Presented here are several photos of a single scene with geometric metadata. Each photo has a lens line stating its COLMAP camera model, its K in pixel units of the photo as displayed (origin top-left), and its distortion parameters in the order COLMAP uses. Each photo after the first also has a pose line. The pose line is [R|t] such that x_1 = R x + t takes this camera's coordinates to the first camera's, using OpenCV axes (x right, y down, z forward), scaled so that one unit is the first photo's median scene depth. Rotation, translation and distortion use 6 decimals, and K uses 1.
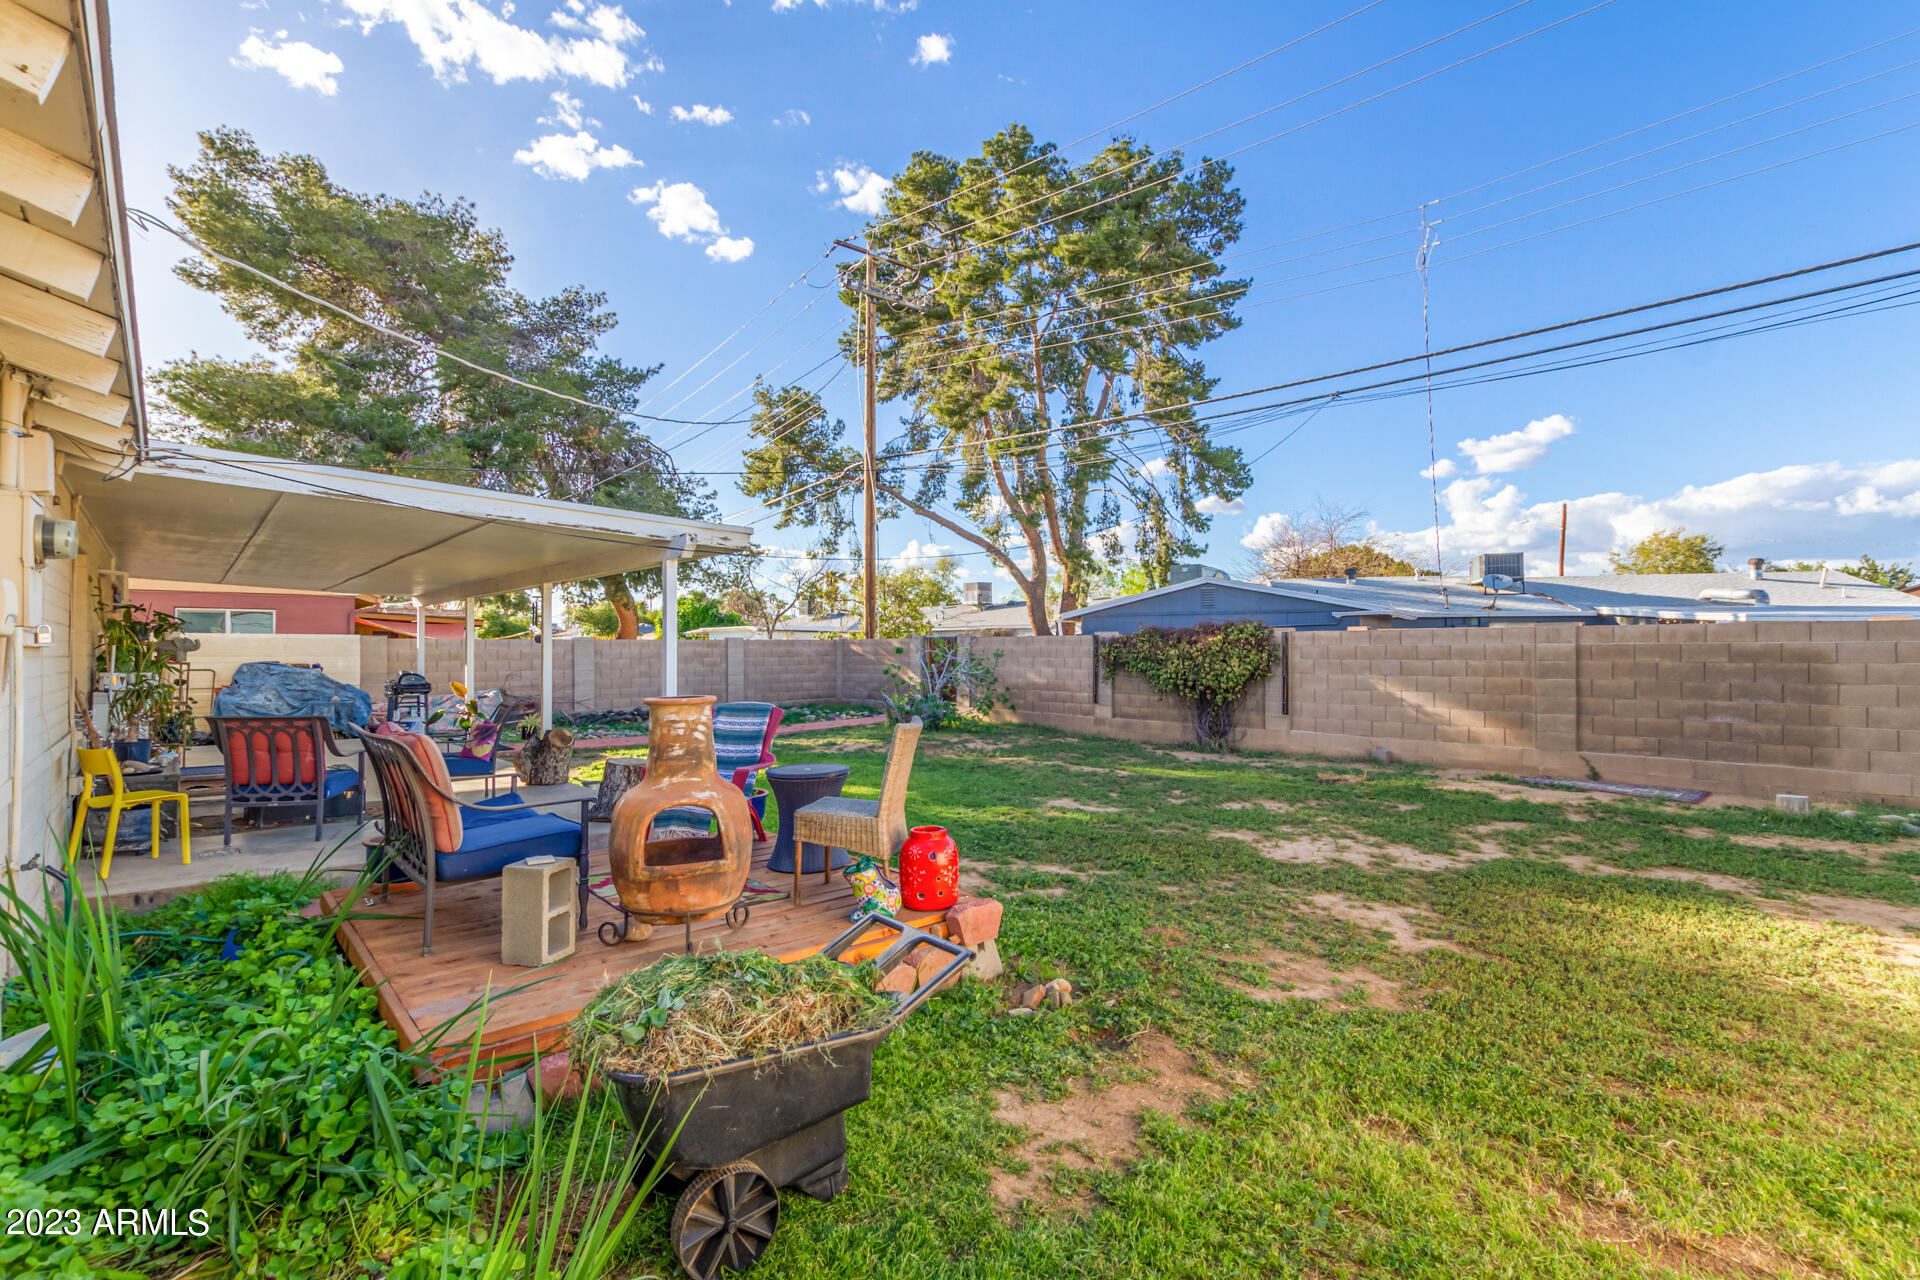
lens RADIAL K [[896.9, 0, 969.7], [0, 896.9, 638.3], [0, 0, 1]] dist [0.007708, -0.001307]
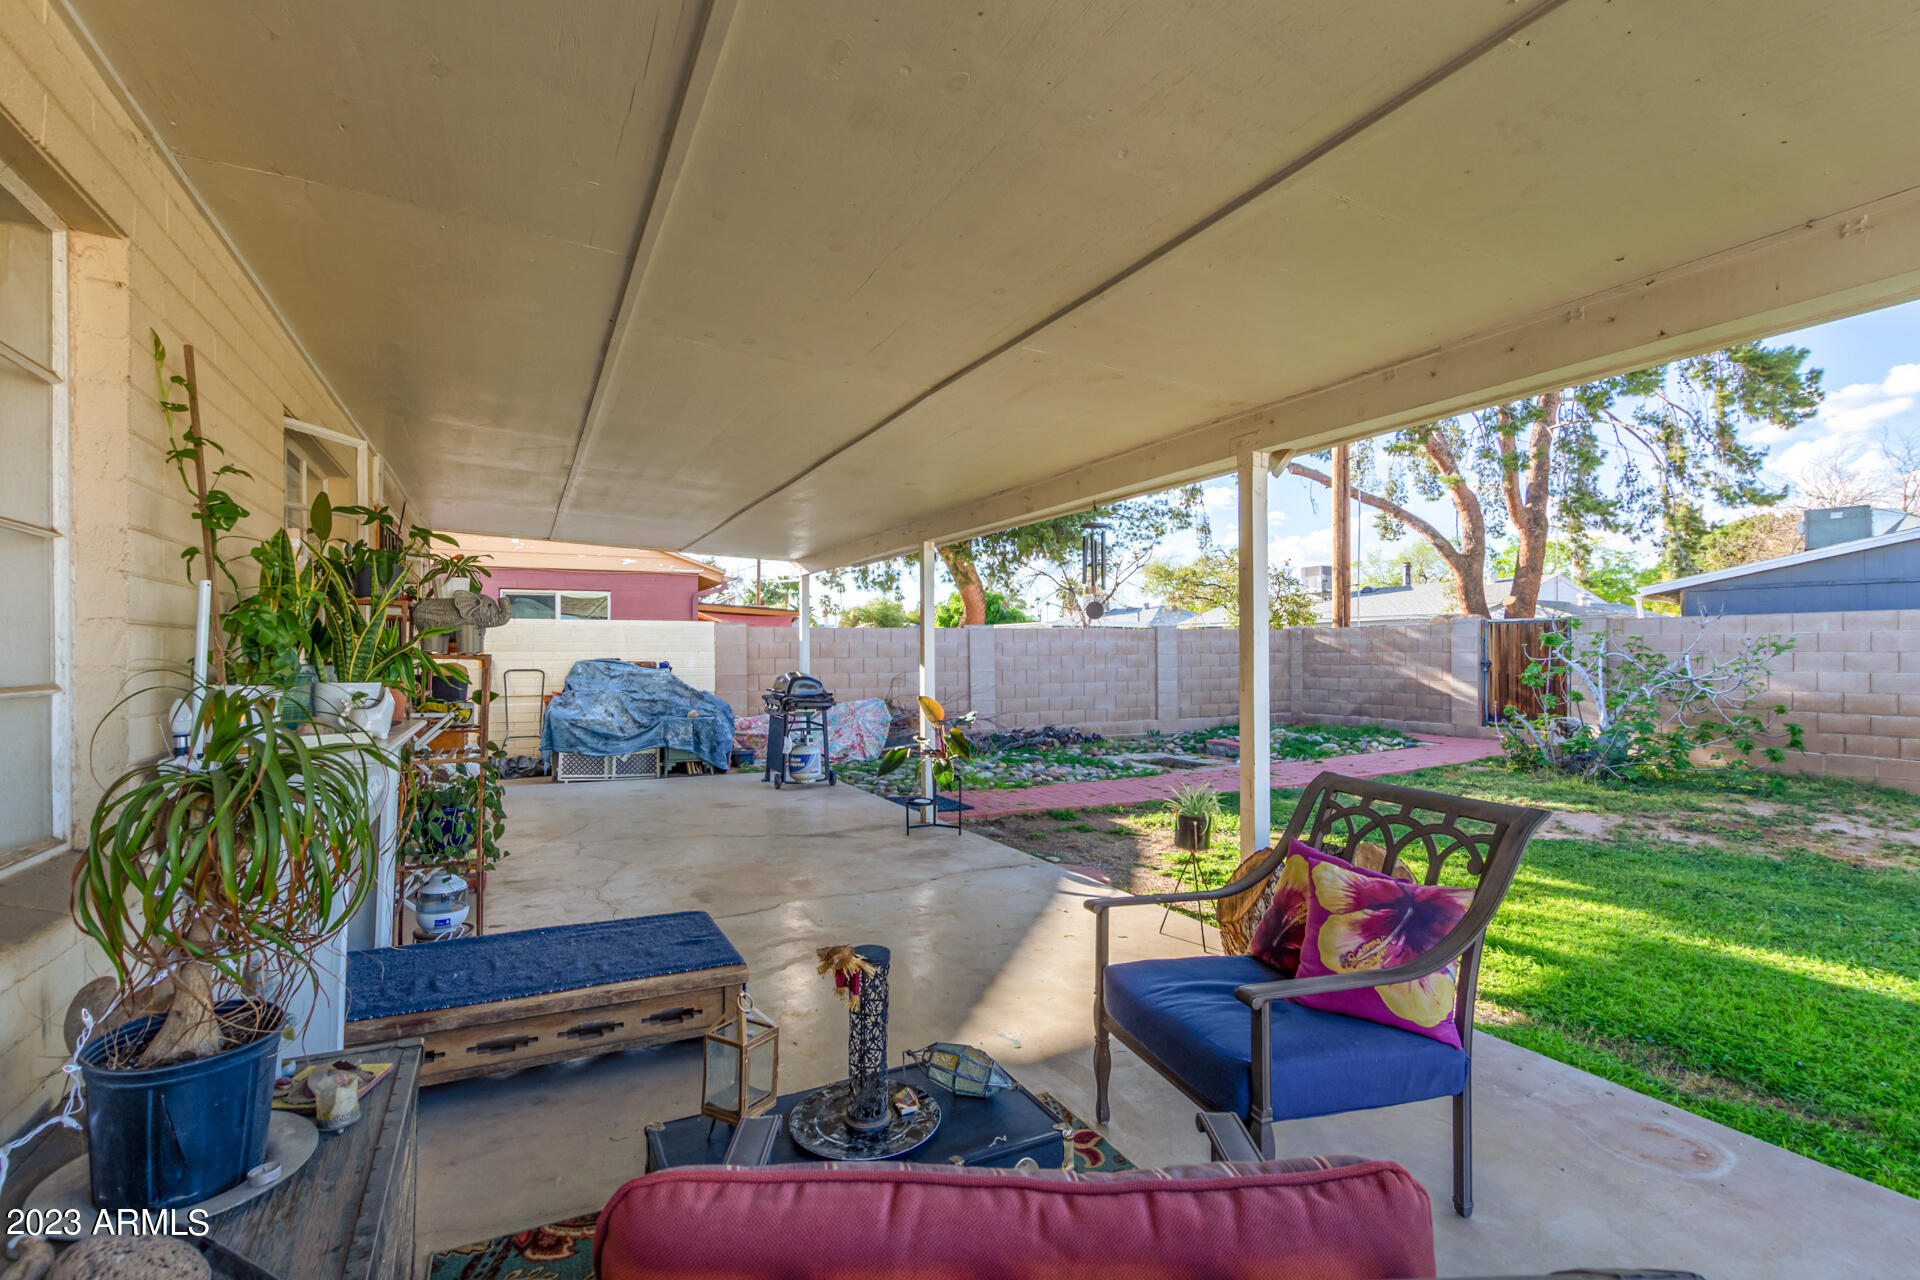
lens RADIAL K [[896.9, 0, 952.4], [0, 896.9, 643.0], [0, 0, 1]] dist [0.007708, -0.001307]
pose [[0.963151, -0.003559, -0.268938, -0.323341], [0.004757, 0.999981, 0.003806, 0.012145], [0.268919, -0.004945, 0.963150, 0.387968]]
